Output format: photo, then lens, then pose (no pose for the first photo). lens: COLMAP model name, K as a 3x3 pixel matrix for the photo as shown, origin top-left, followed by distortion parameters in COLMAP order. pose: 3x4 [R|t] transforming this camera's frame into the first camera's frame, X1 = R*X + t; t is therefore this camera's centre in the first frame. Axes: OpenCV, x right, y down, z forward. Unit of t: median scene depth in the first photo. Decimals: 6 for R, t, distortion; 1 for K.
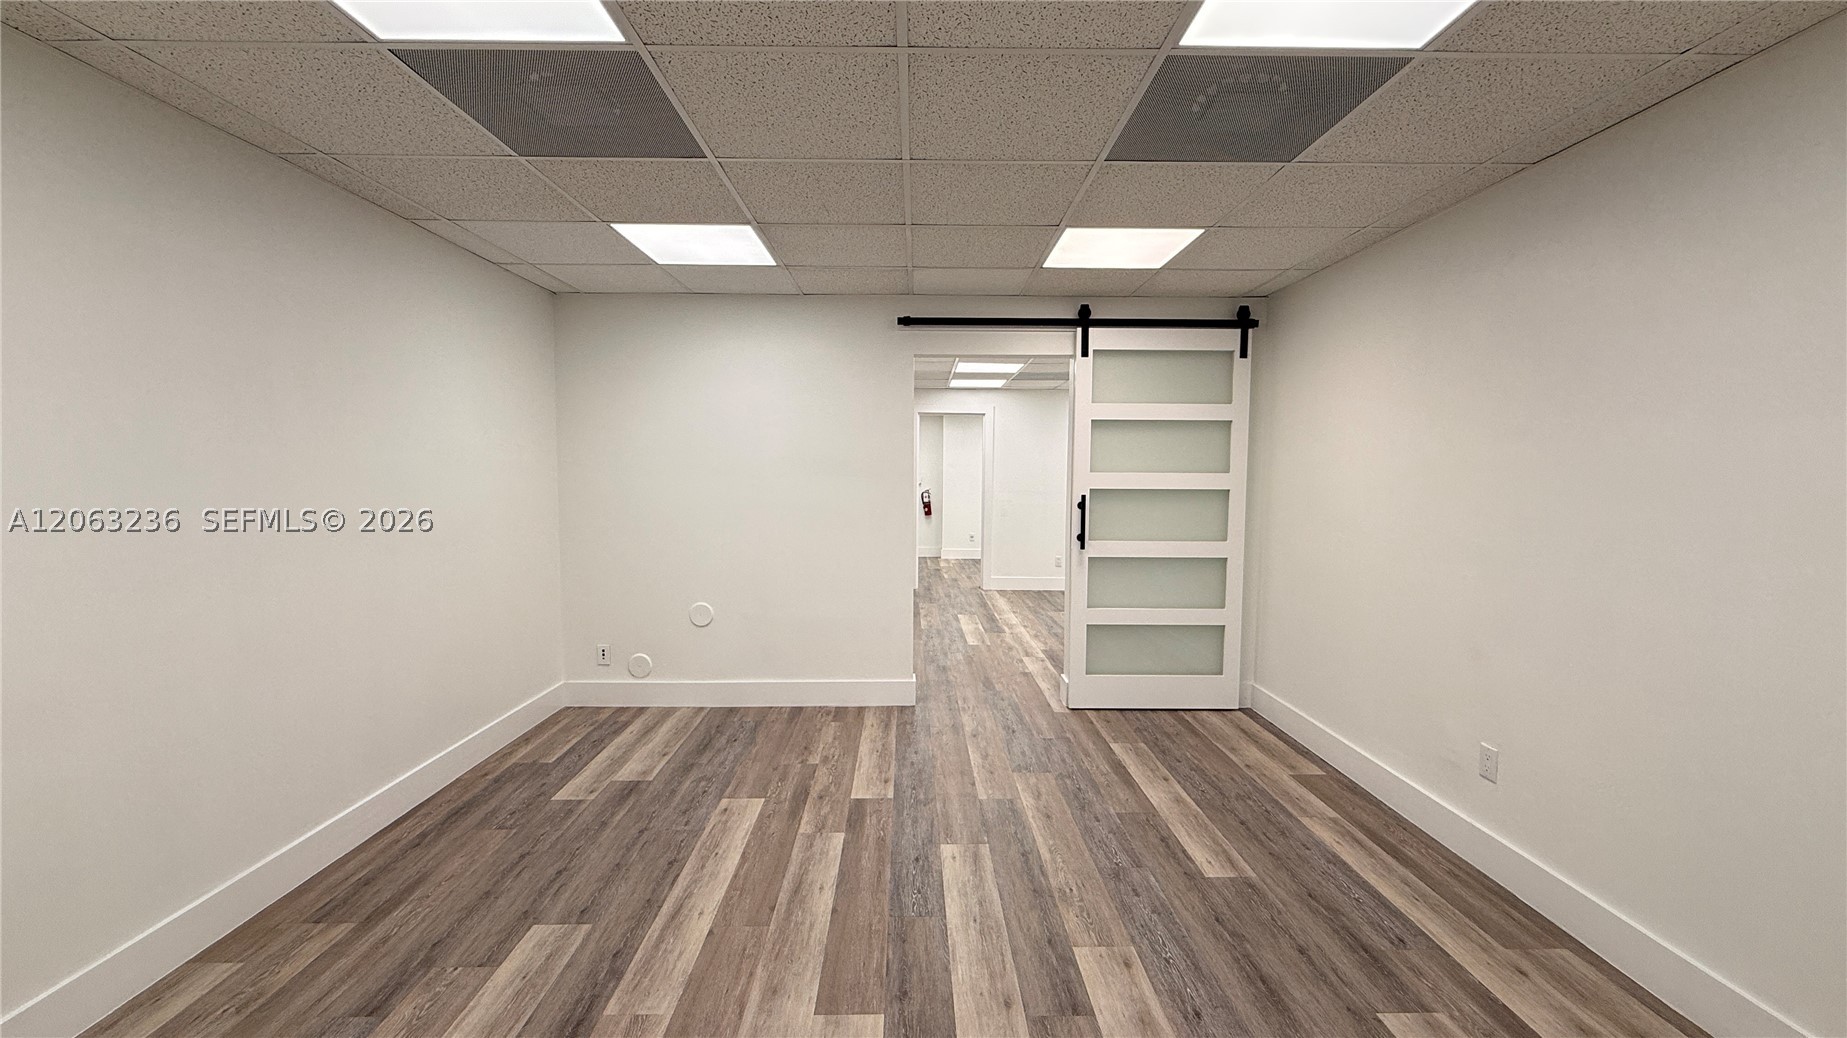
lens RADIAL K [[734.0, 0, 917.5], [0, 734.0, 518.9], [0, 0, 1]] dist [-0.000021, -0.000046]
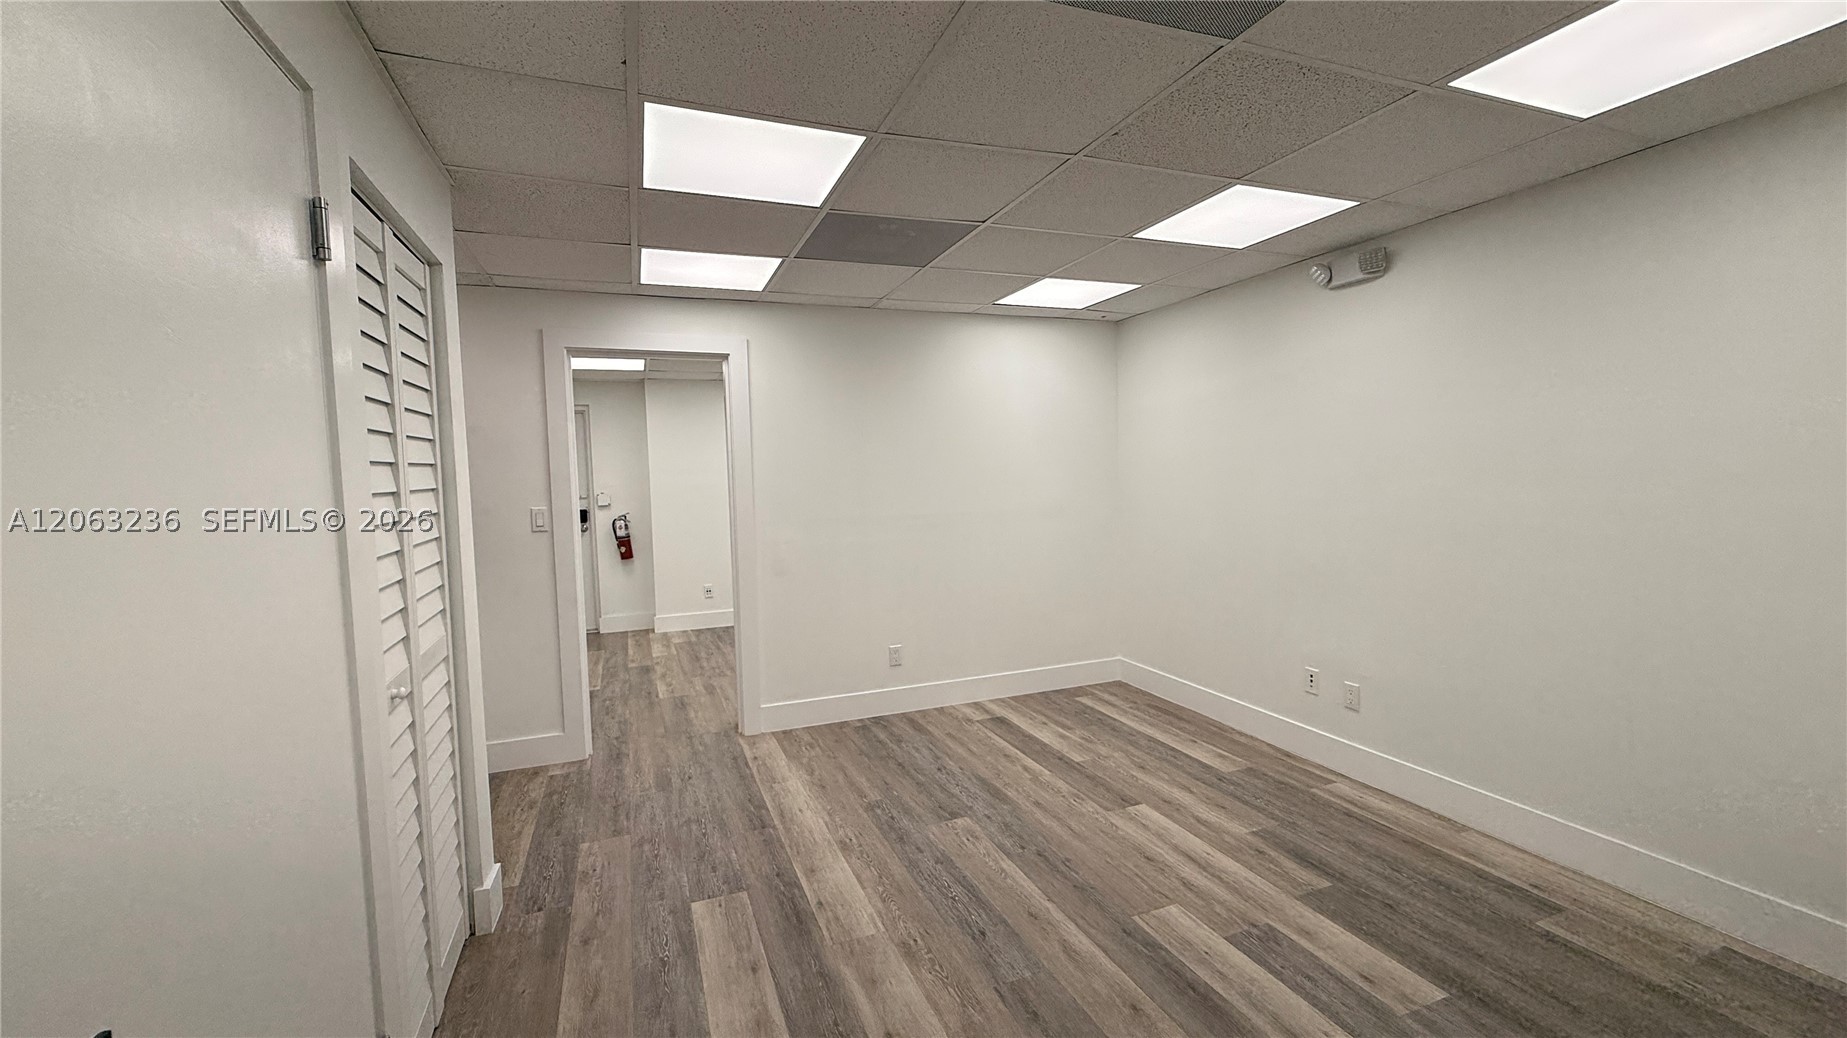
lens RADIAL K [[734.0, 0, 914.2], [0, 734.0, 518.0], [0, 0, 1]] dist [-0.000021, -0.000046]
pose [[0.935236, -0.054023, 0.349878, 0.109494], [0.056287, 0.998408, 0.003701, -0.114833], [-0.349521, 0.016233, 0.936788, 1.653167]]
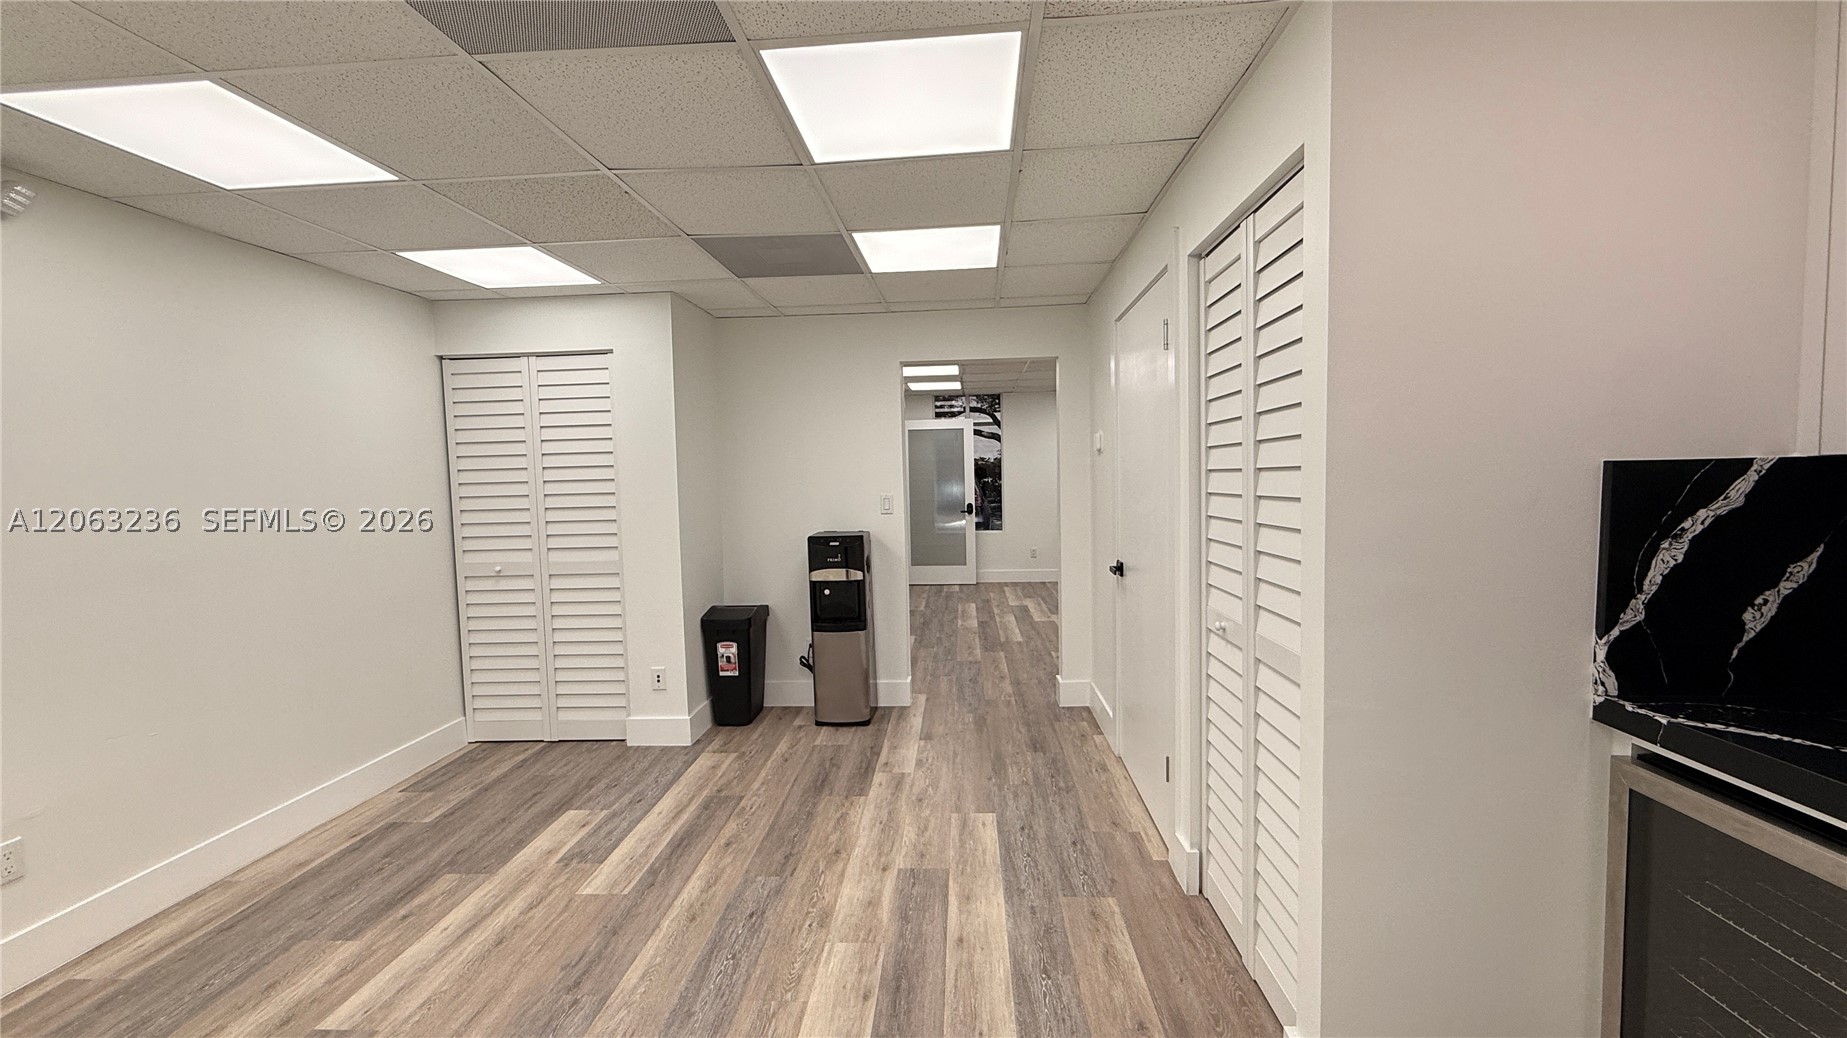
lens RADIAL K [[734.0, 0, 919.5], [0, 734.0, 522.3], [0, 0, 1]] dist [-0.000021, -0.000046]
pose [[-0.997248, 0.010015, 0.073461, 0.176989], [0.019697, 0.991016, 0.132281, -0.212297], [-0.071477, 0.133364, -0.988486, 3.171713]]
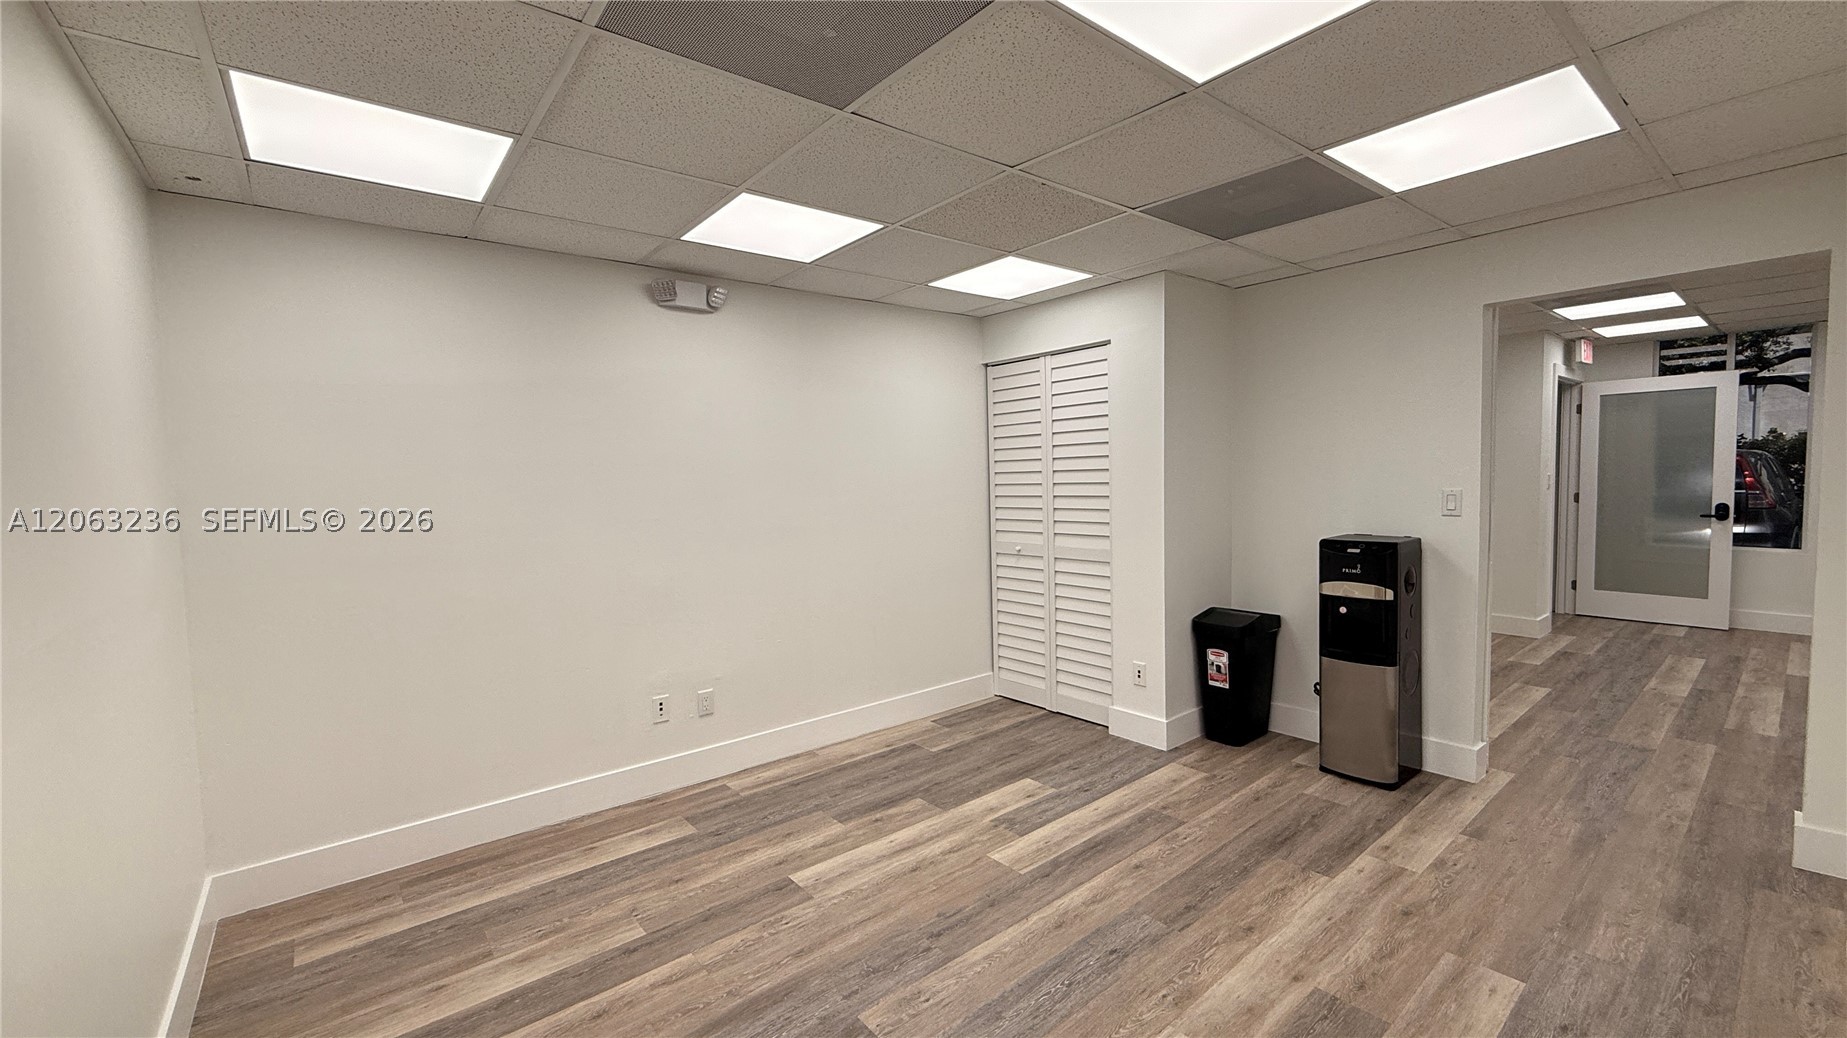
lens RADIAL K [[734.0, 0, 925.9], [0, 734.0, 520.9], [0, 0, 1]] dist [-0.000021, -0.000046]
pose [[-0.625497, -0.042414, 0.779073, -0.023902], [0.070204, 0.991412, 0.110338, -0.201966], [-0.777061, 0.123710, -0.617148, 2.978407]]
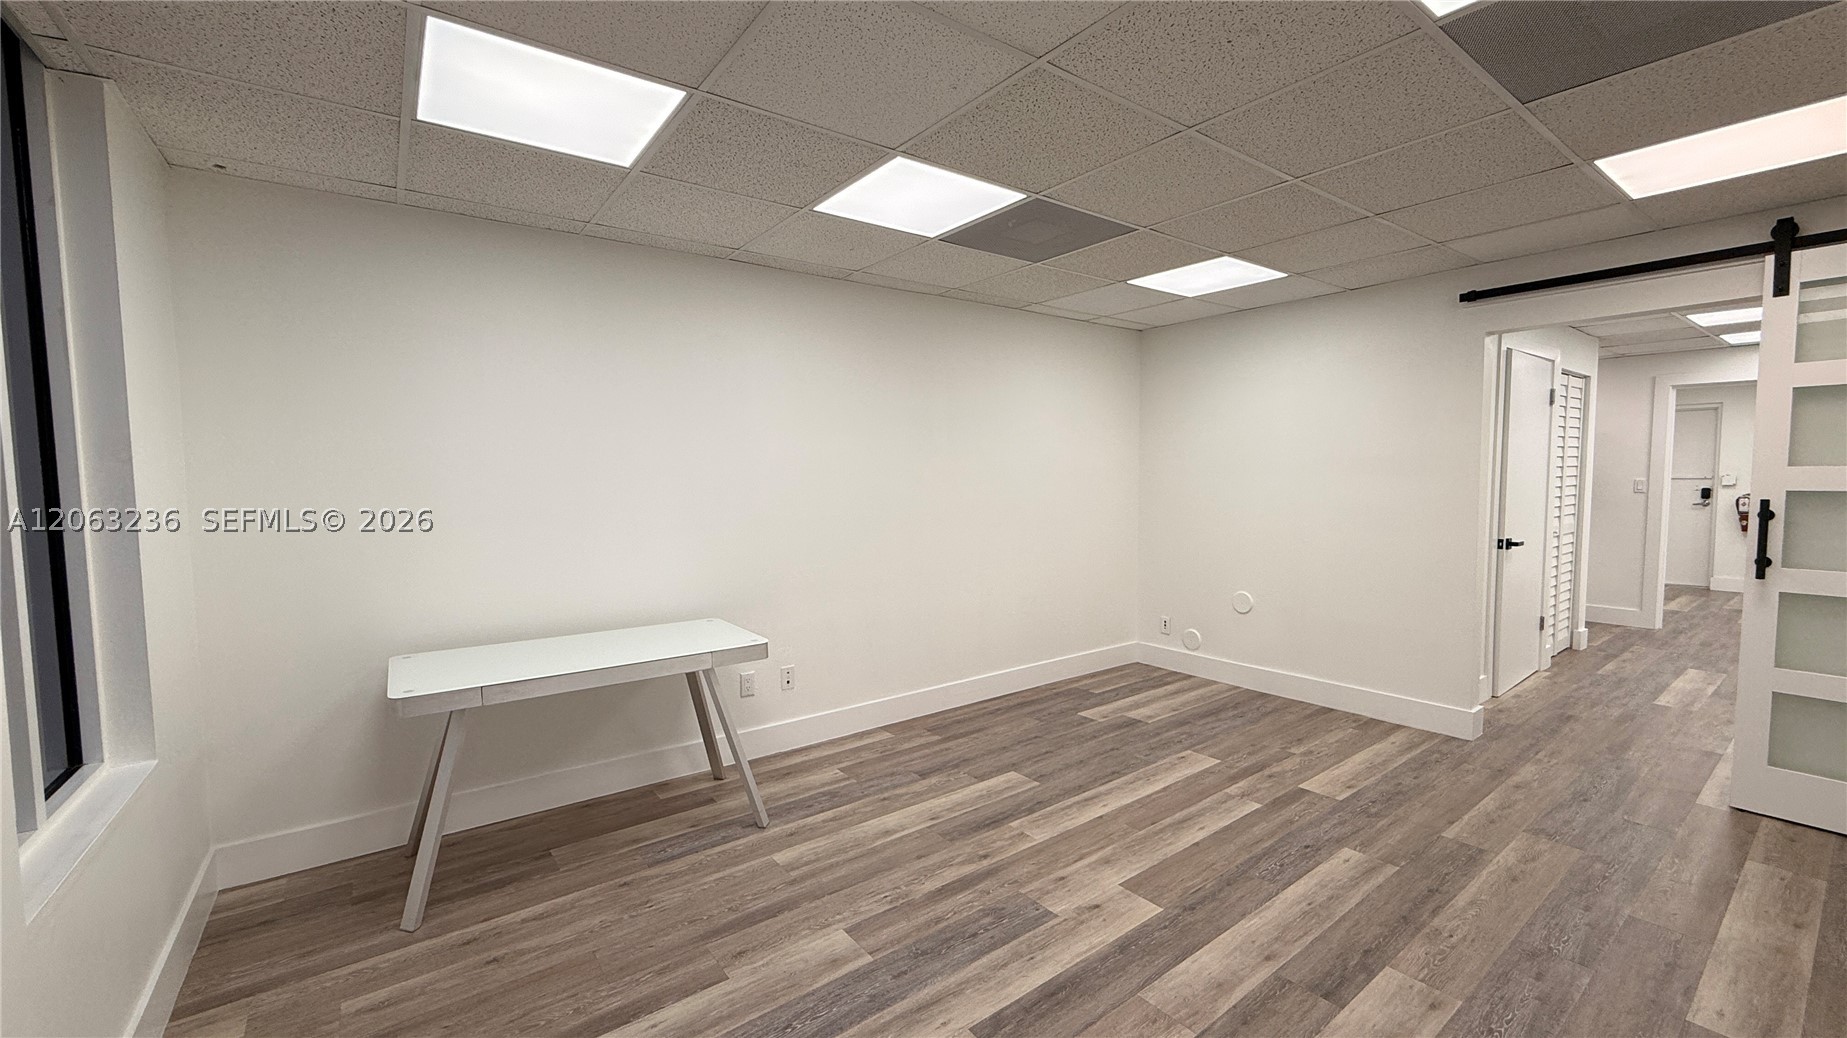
lens RADIAL K [[734.0, 0, 926.9], [0, 734.0, 521.5], [0, 0, 1]] dist [-0.000021, -0.000046]
pose [[0.592871, 0.043339, -0.804131, 0.472586], [-0.041444, 0.998870, 0.023279, 0.006152], [0.804231, 0.019525, 0.593997, -0.048267]]
